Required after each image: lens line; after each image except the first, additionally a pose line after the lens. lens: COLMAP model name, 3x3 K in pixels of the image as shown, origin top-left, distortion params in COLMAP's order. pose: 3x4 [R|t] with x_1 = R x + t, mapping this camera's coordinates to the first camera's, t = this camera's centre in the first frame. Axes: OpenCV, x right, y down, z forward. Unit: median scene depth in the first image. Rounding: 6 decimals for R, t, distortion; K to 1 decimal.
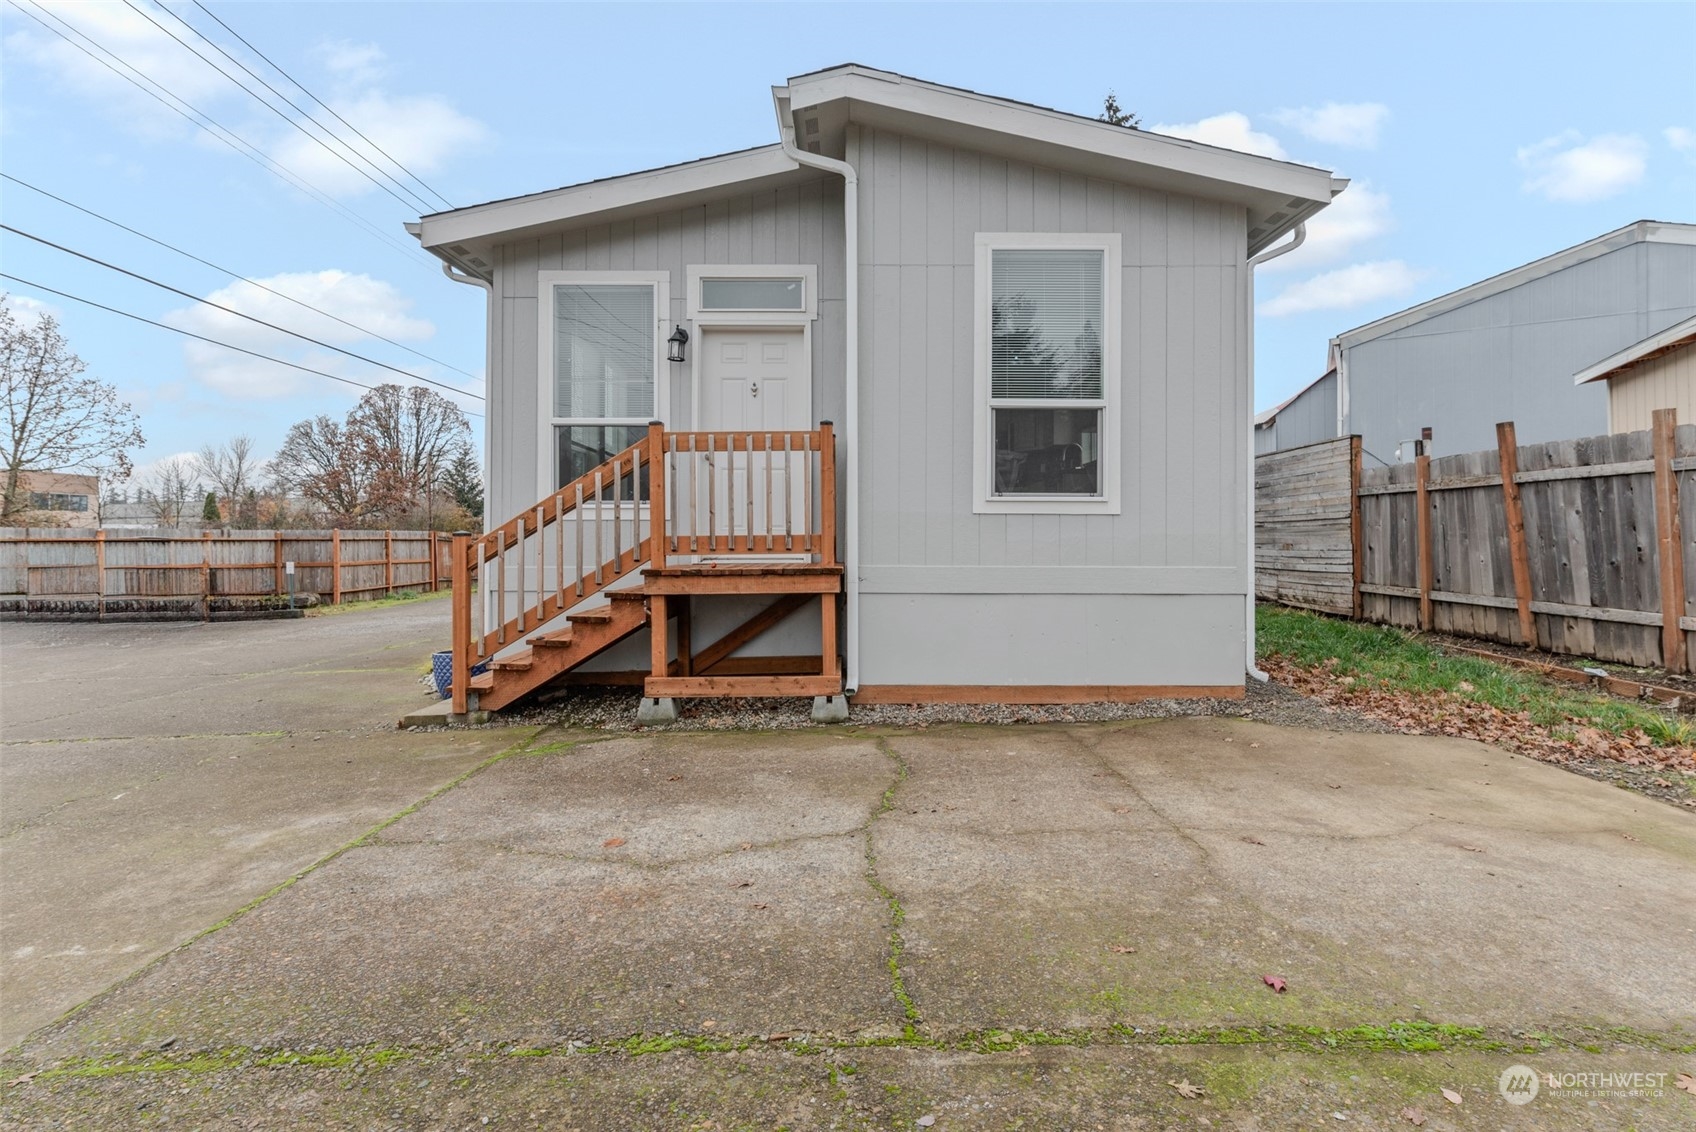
lens RADIAL K [[765.4, 0, 836.4], [0, 765.4, 533.8], [0, 0, 1]] dist [0.011063, 0.000467]
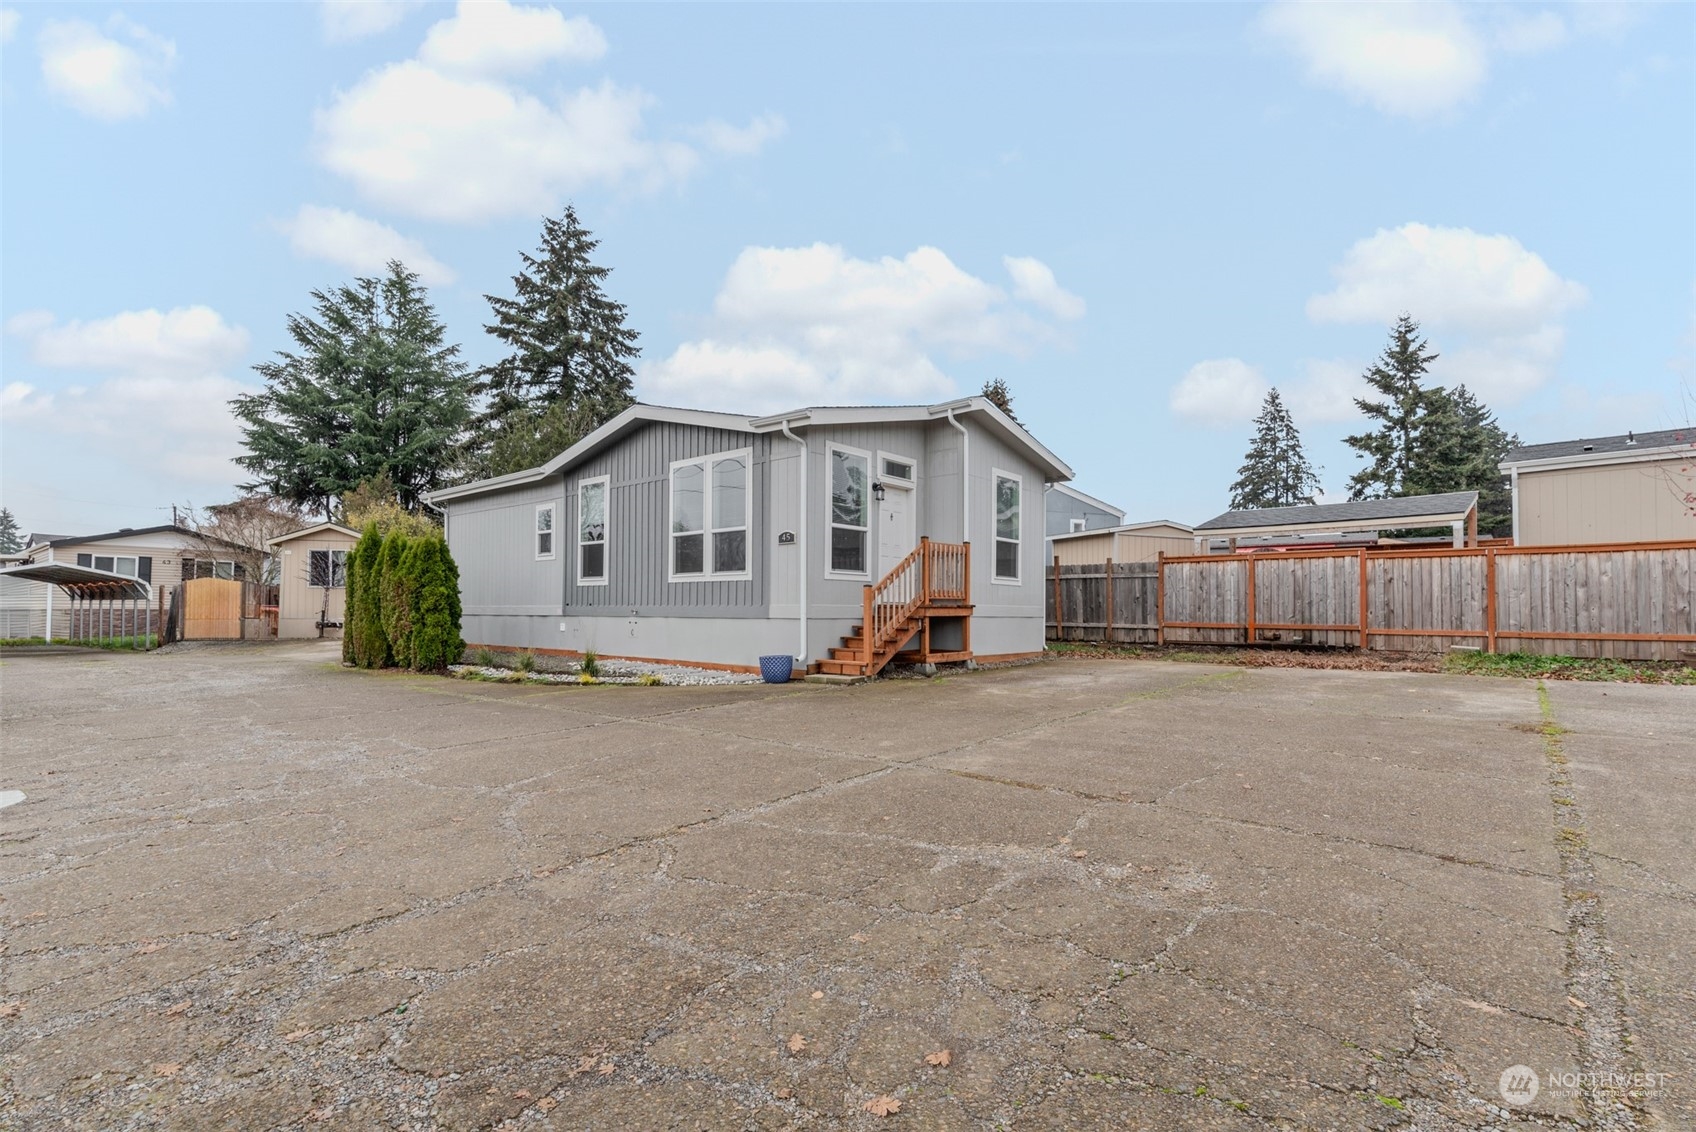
lens RADIAL K [[735.2, 0, 851.8], [0, 735.2, 604.4], [0, 0, 1]] dist [0.012709, 0.000447]
pose [[0.671386, 0.012571, 0.741001, -1.905452], [-0.012989, 0.999902, -0.005194, 0.058946], [-0.740994, -0.006138, 0.671484, -0.240176]]
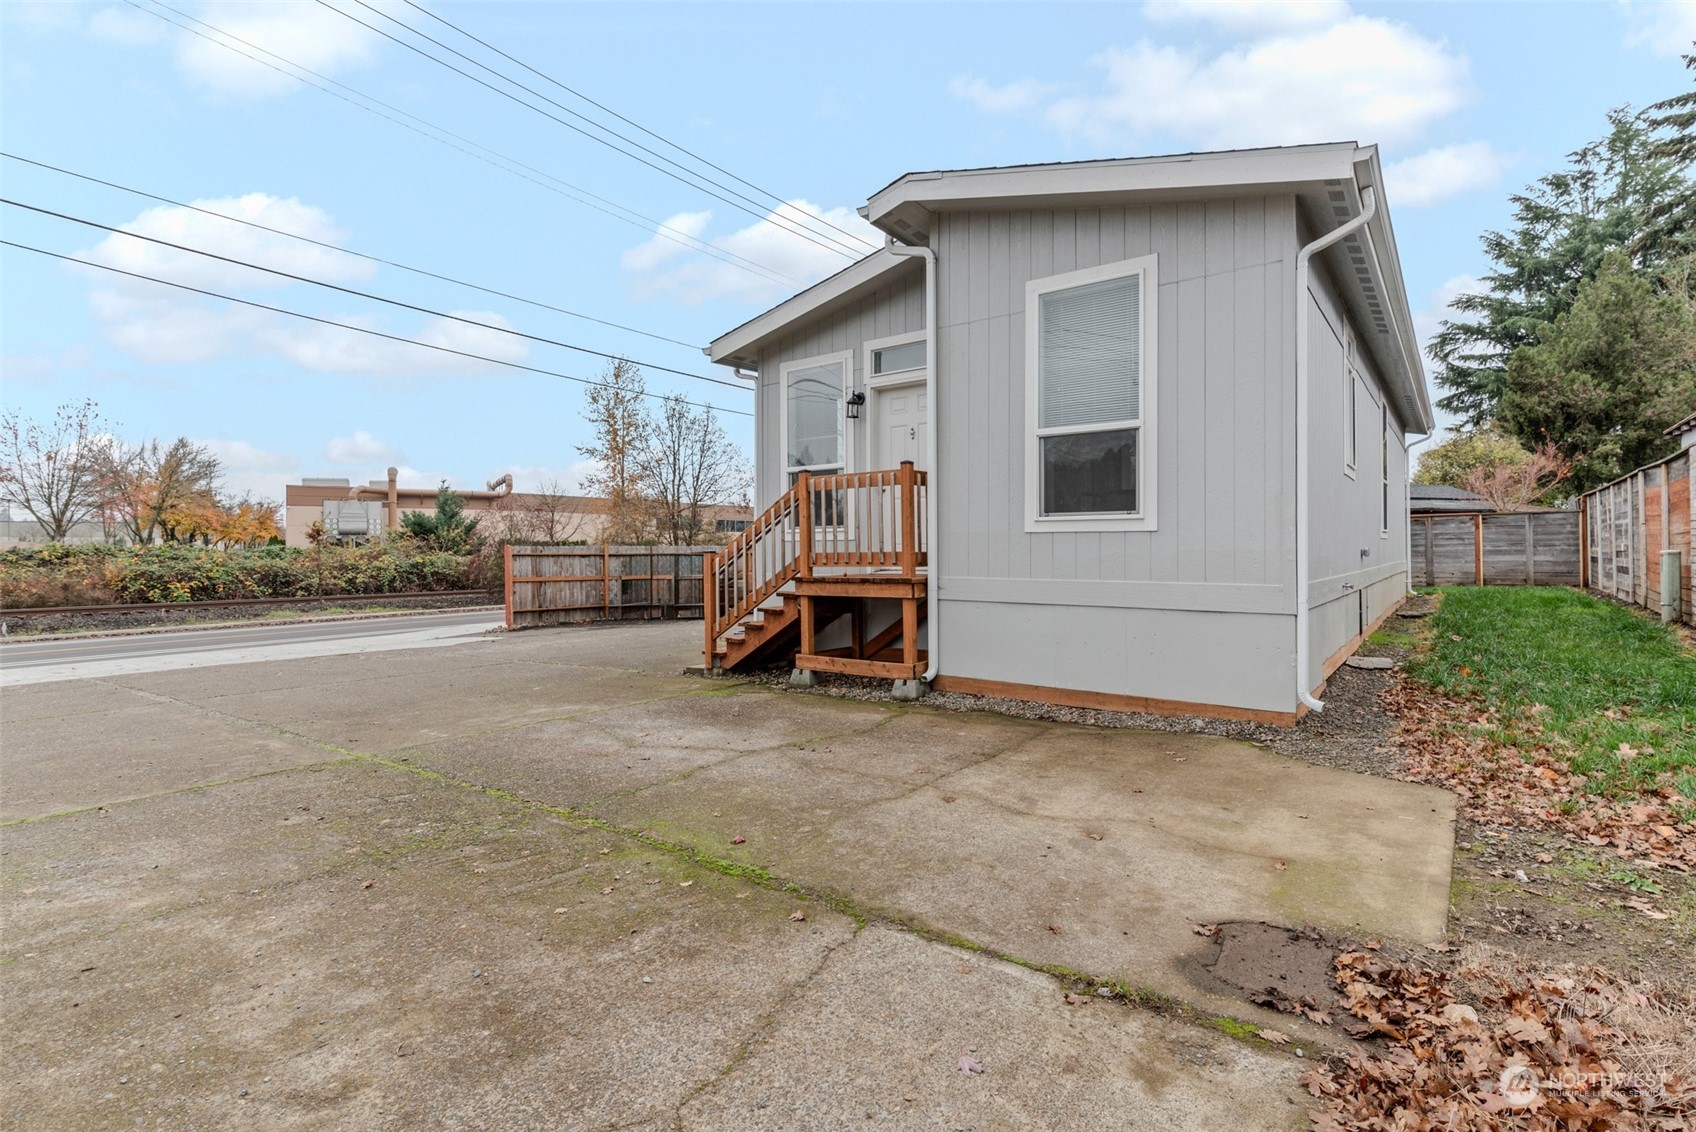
lens RADIAL K [[735.2, 0, 846.6], [0, 735.2, 555.1], [0, 0, 1]] dist [0.012709, 0.000447]
pose [[0.811937, -0.001107, -0.583744, 0.601851], [0.009013, 0.999903, 0.010640, -0.007089], [0.583675, -0.013900, 0.811868, -0.035402]]
